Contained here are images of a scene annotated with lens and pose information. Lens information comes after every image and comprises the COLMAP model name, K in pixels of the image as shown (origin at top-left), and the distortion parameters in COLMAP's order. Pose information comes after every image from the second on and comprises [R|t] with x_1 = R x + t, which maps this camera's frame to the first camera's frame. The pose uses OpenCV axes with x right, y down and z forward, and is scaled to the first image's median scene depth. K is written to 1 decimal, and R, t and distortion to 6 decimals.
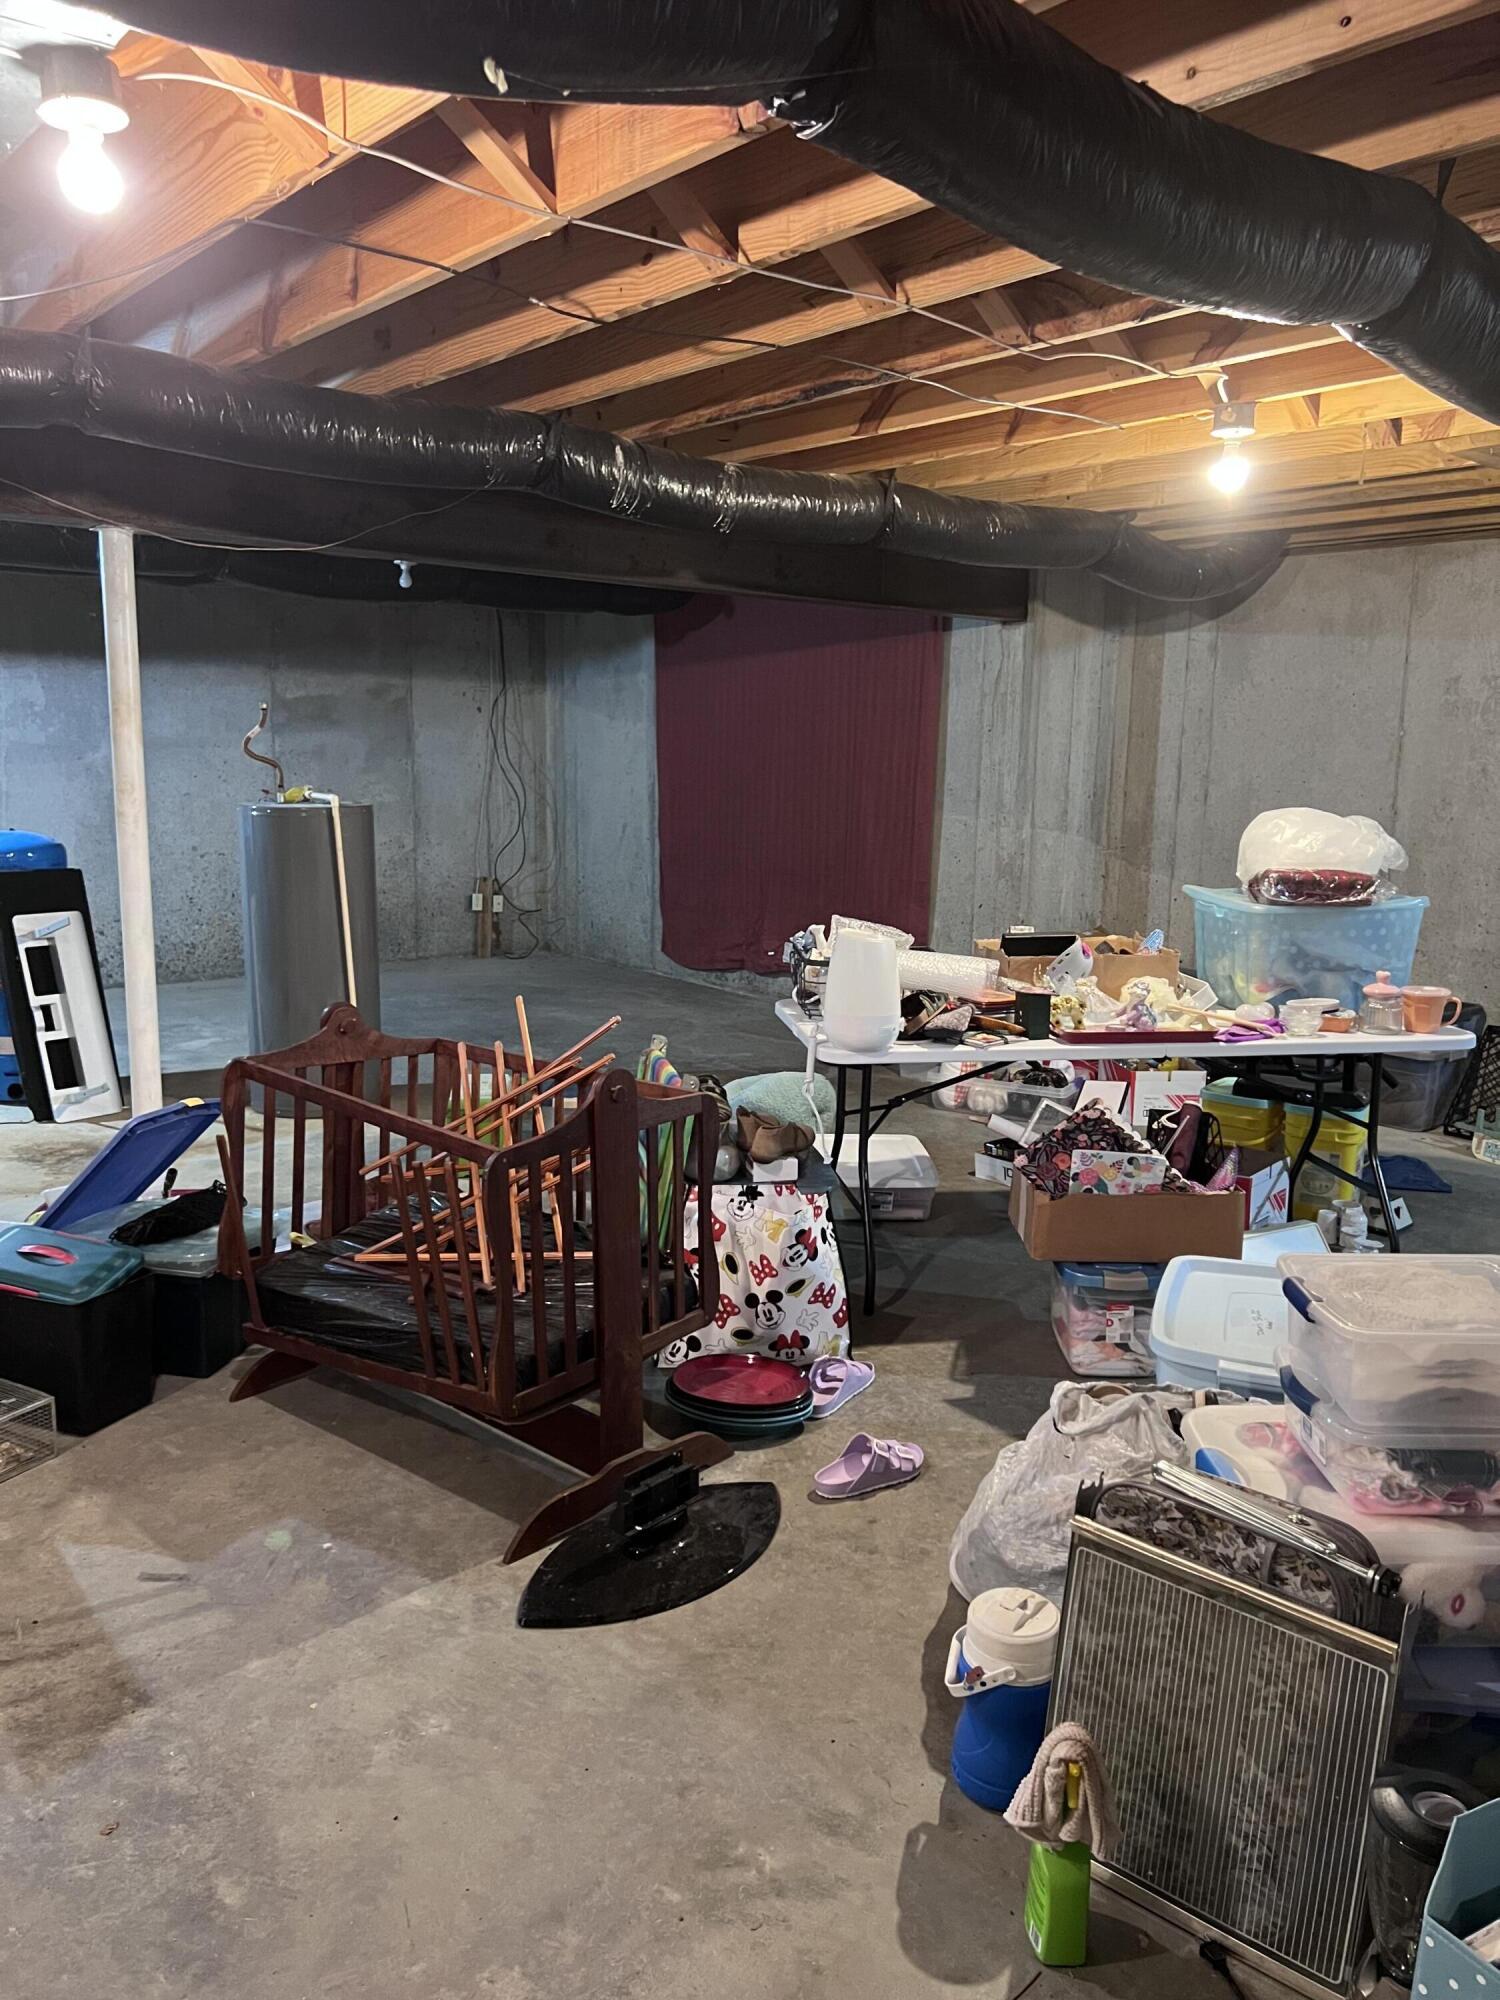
lens RADIAL K [[1509.4, 0, 754.4], [0, 1509.4, 996.2], [0, 0, 1]] dist [0.046621, 0.000039]
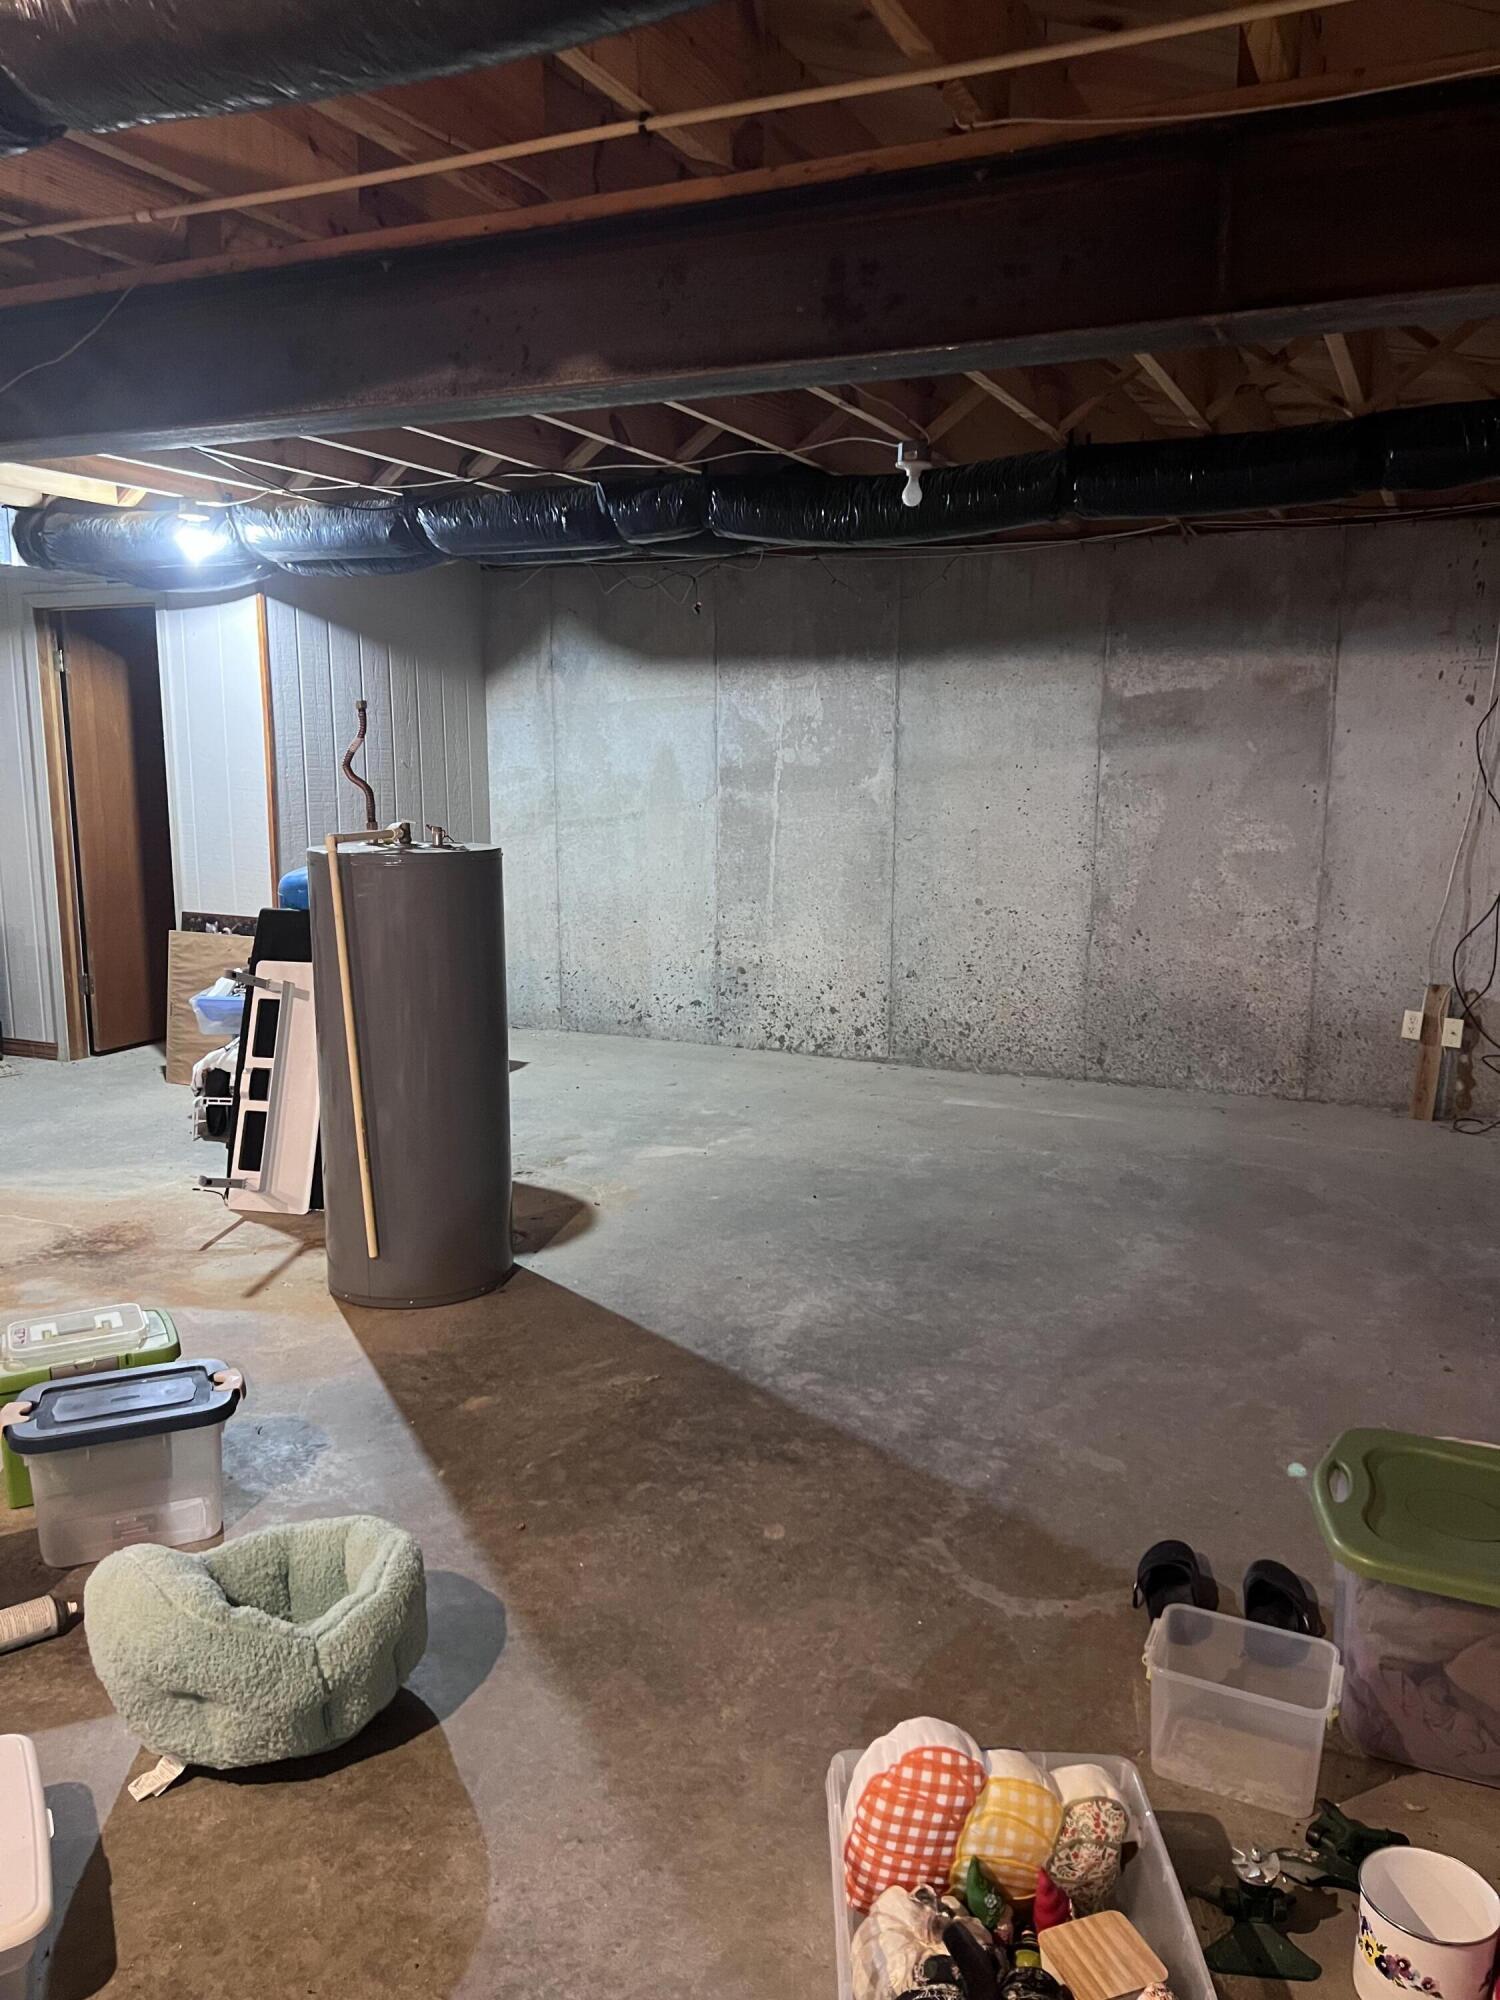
lens RADIAL K [[1509.4, 0, 753.1], [0, 1509.4, 1010.3], [0, 0, 1]] dist [0.046621, 0.000039]
pose [[0.440832, 0.138593, -0.886825, 0.250293], [-0.146300, 0.985890, 0.081351, -0.084638], [0.885586, 0.093881, 0.454888, 0.535851]]
